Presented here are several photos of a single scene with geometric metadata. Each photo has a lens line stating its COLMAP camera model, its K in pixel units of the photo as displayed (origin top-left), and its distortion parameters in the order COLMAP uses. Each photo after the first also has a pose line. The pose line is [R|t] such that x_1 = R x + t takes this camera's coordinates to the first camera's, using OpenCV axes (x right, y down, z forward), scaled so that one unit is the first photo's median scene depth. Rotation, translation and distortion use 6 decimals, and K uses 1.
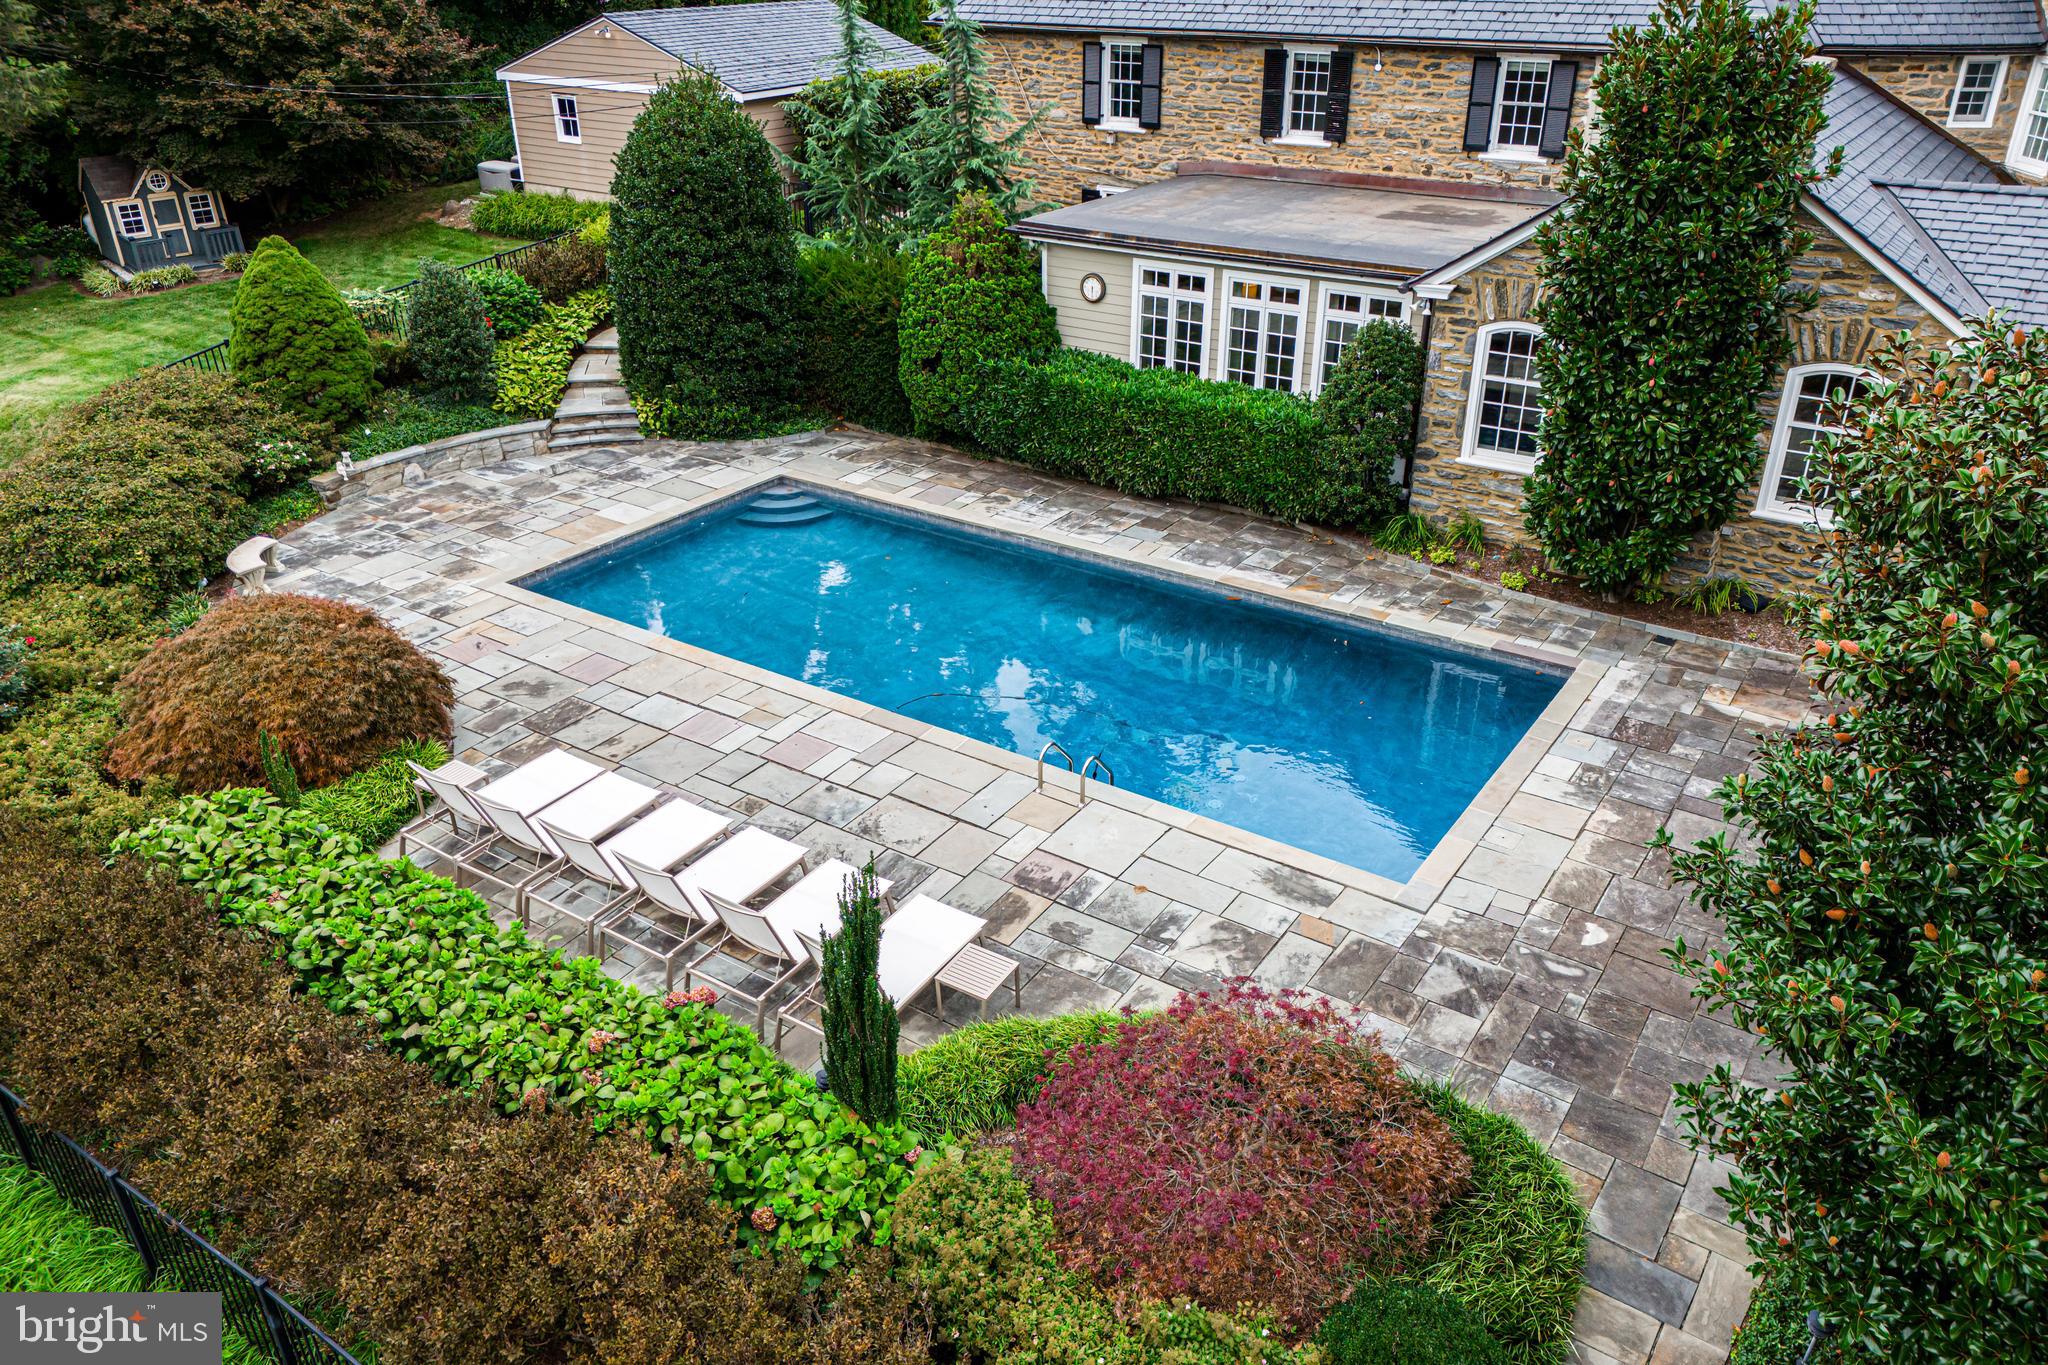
lens RADIAL K [[1491.6, 0, 1020.5], [0, 1491.6, 676.4], [0, 0, 1]] dist [0.121014, -0.199747]
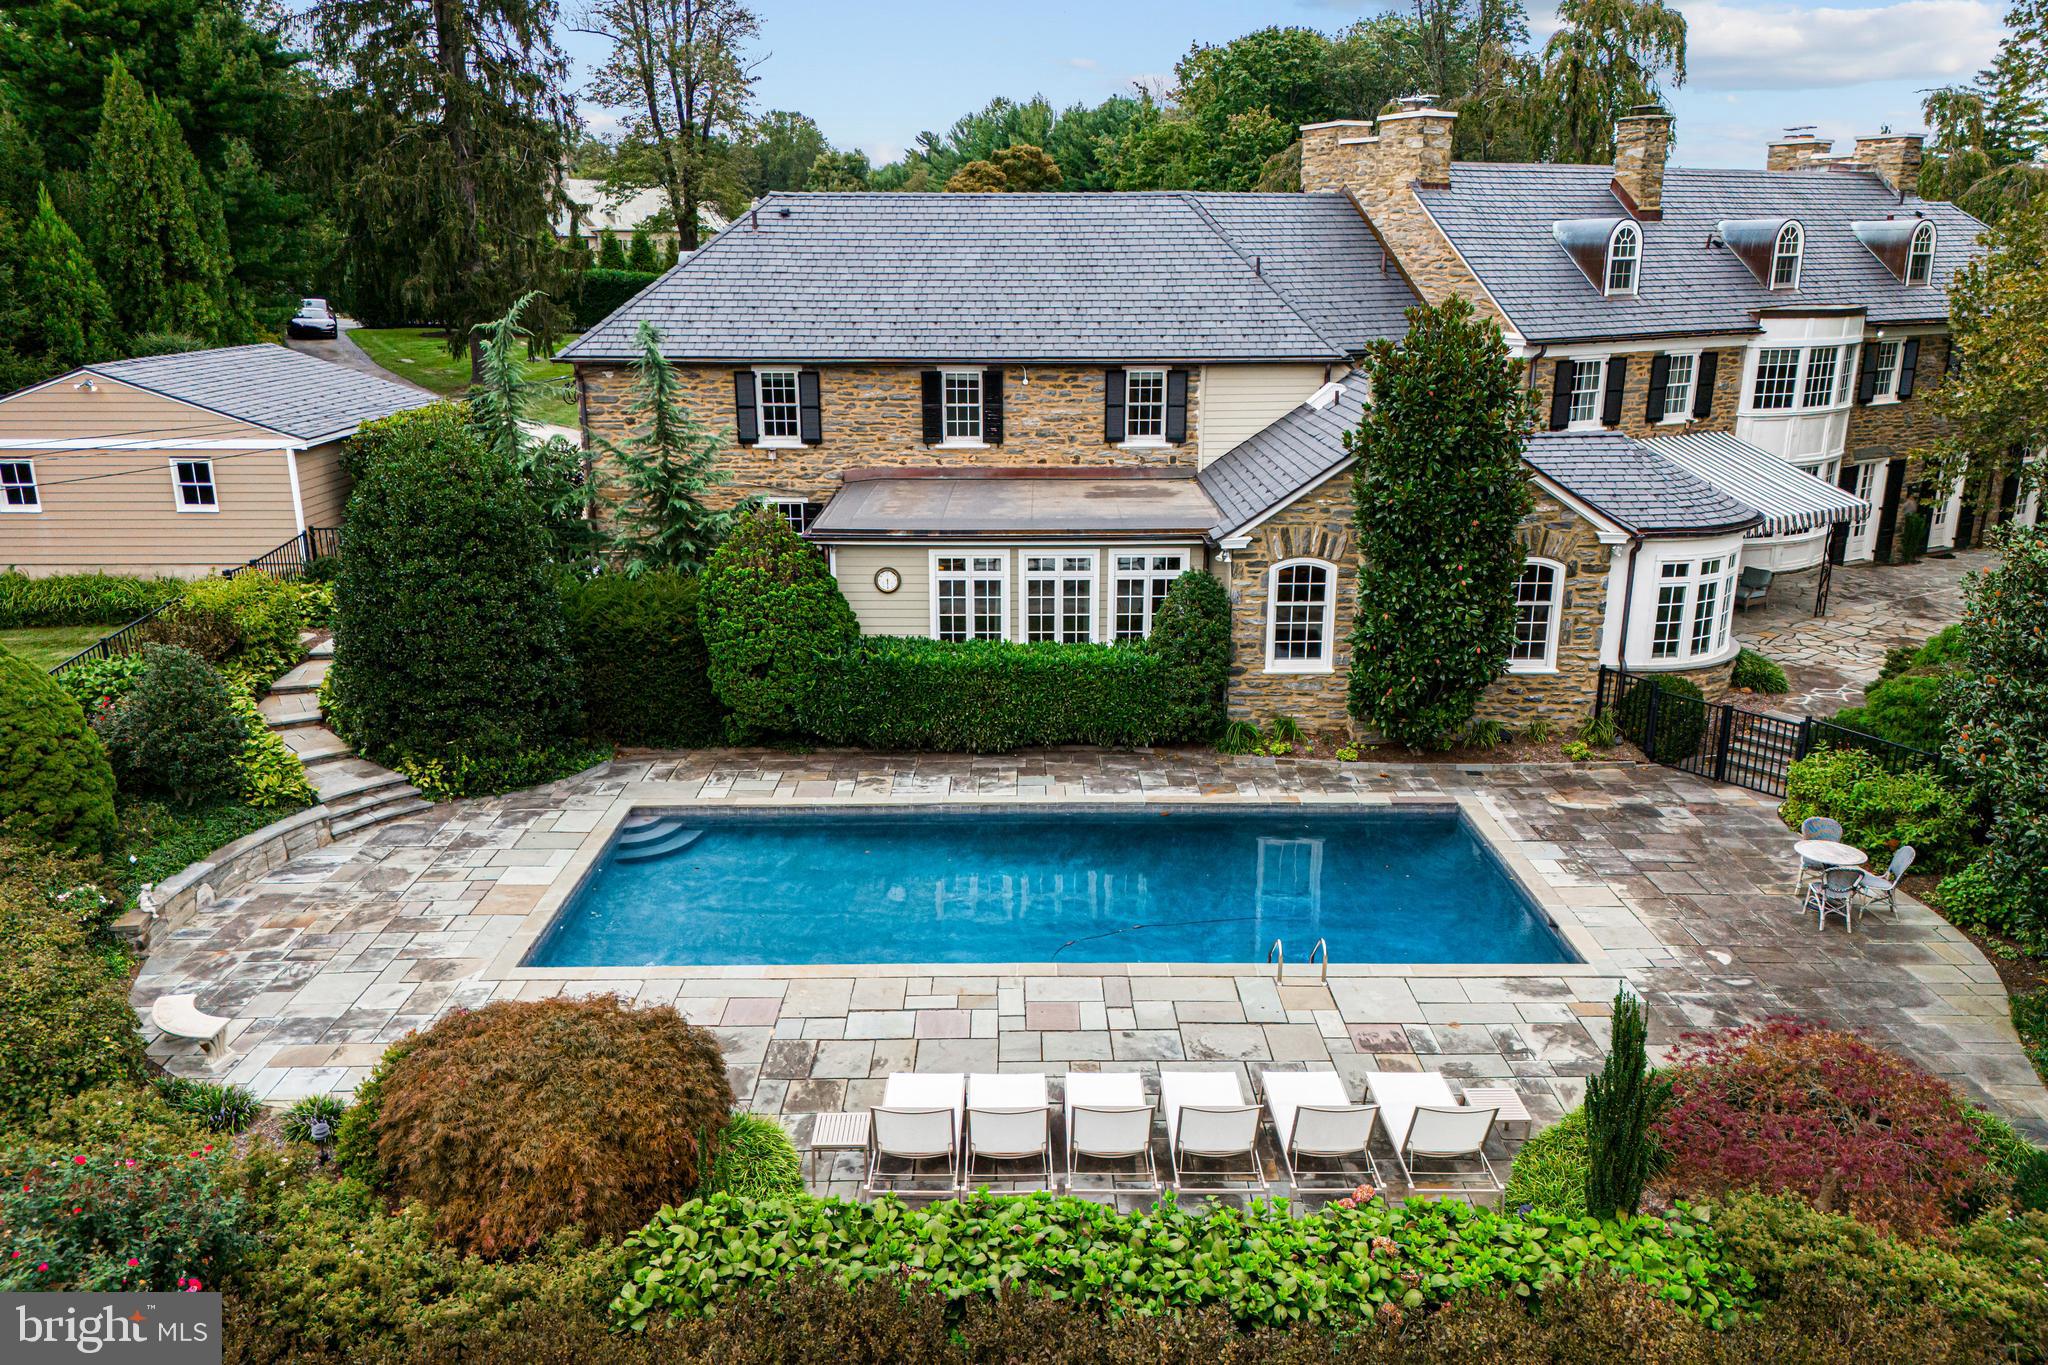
lens RADIAL K [[1492.0, 0, 1022.5], [0, 1492.0, 691.4], [0, 0, 1]] dist [0.134085, -0.198909]
pose [[0.826142, -0.157730, 0.540935, -0.466884], [0.254766, 0.960849, -0.108919, -0.038520], [-0.502577, 0.227795, 0.833982, 0.067852]]
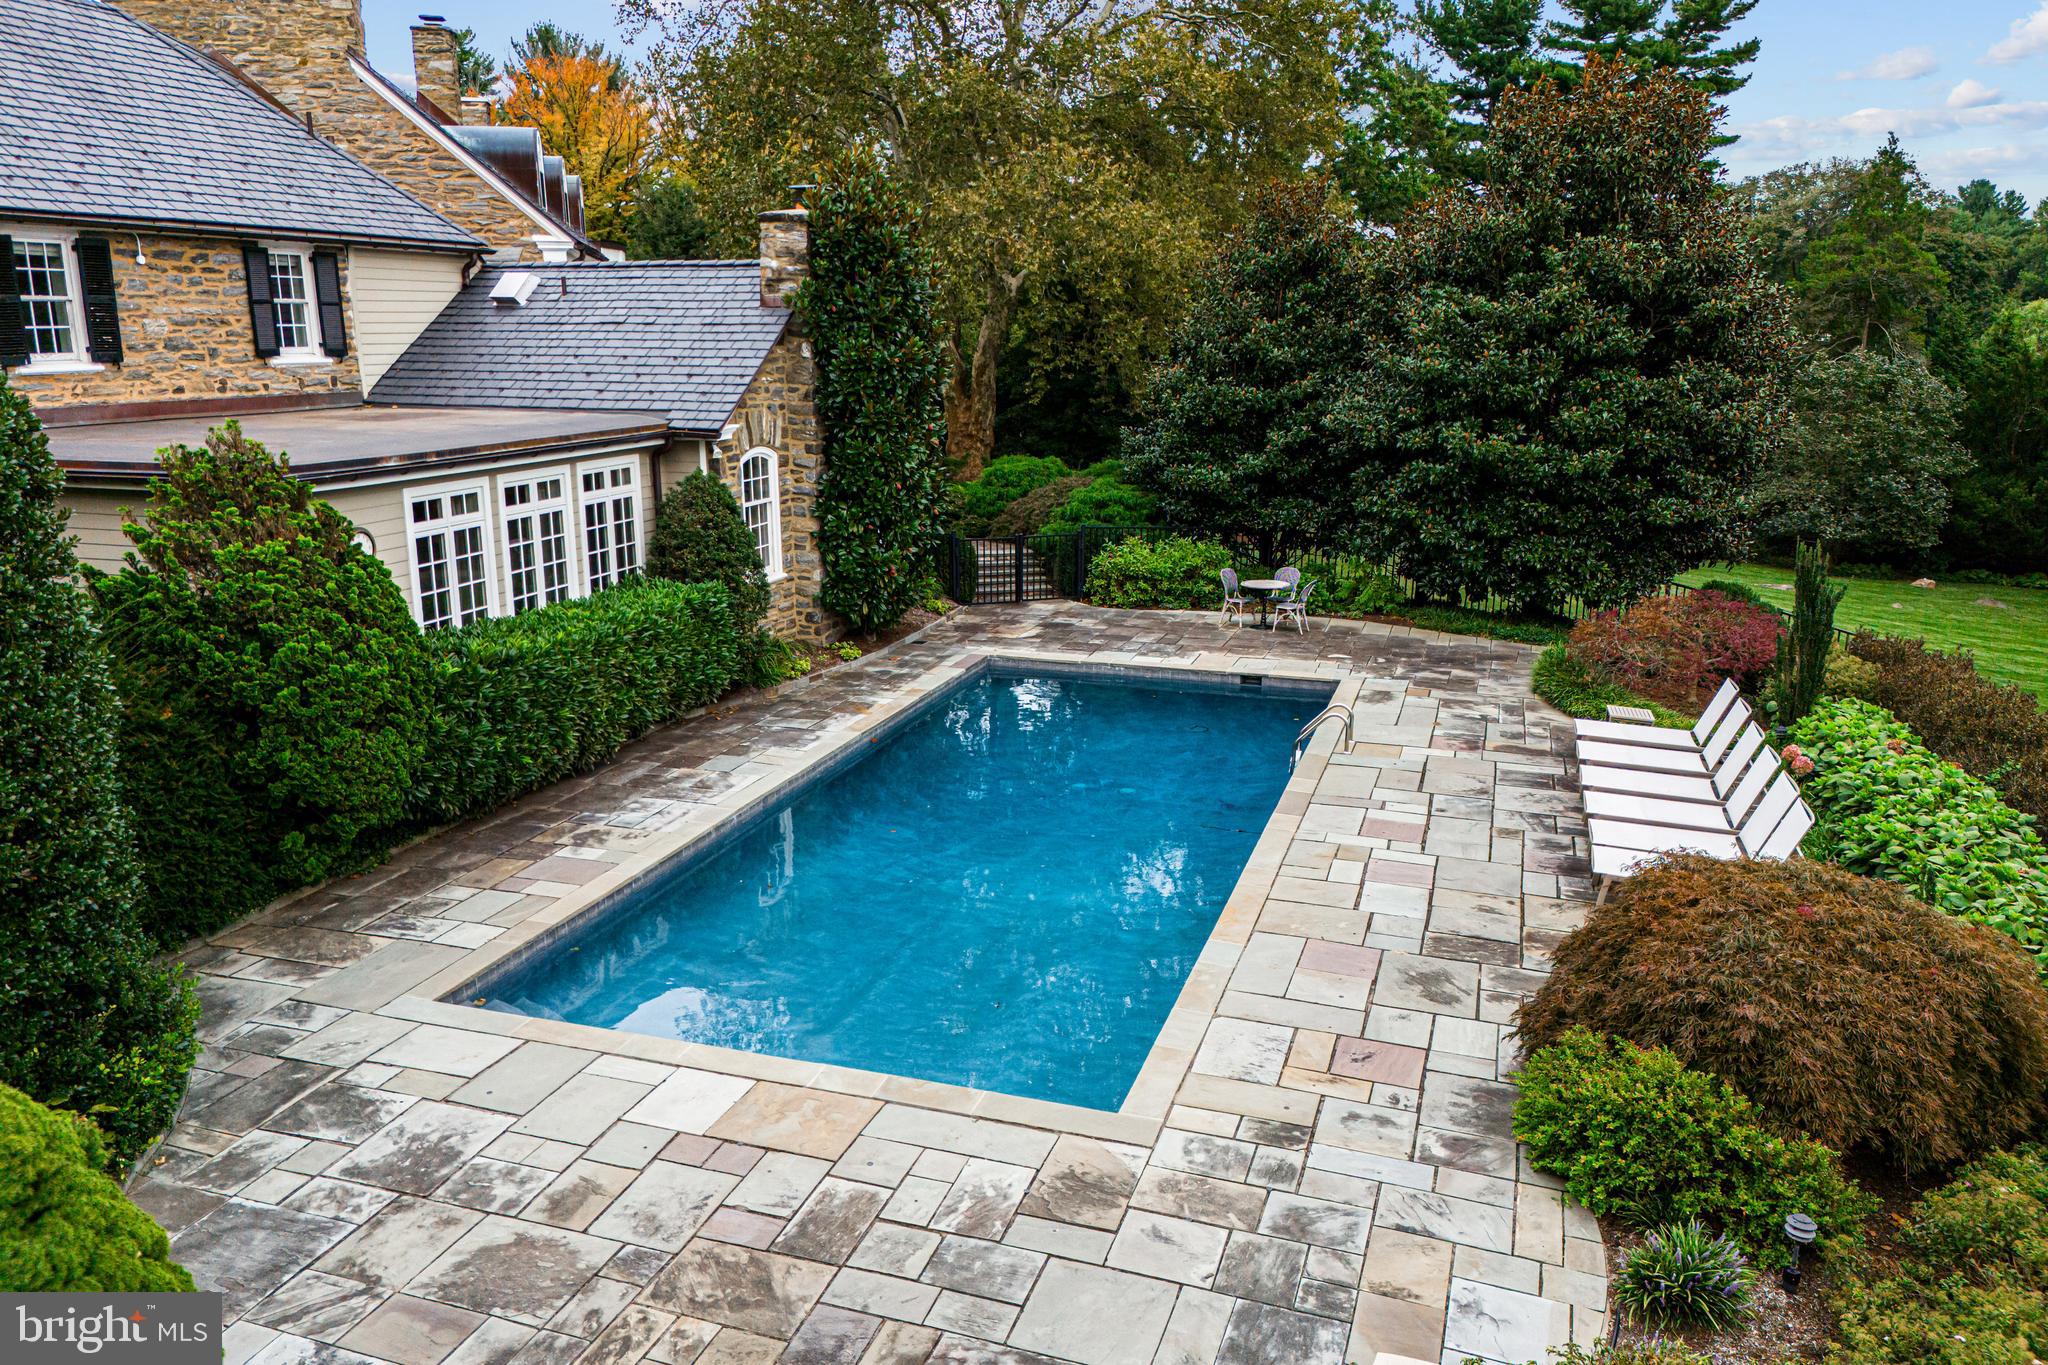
lens RADIAL K [[1492.8, 0, 1024.0], [0, 1492.8, 682.5], [0, 0, 1]] dist [0.082931, -0.087583]
pose [[-0.273867, -0.225444, 0.934972, -0.642023], [0.435243, 0.837845, 0.329514, -0.298869], [-0.857648, 0.497183, -0.131335, 0.866884]]
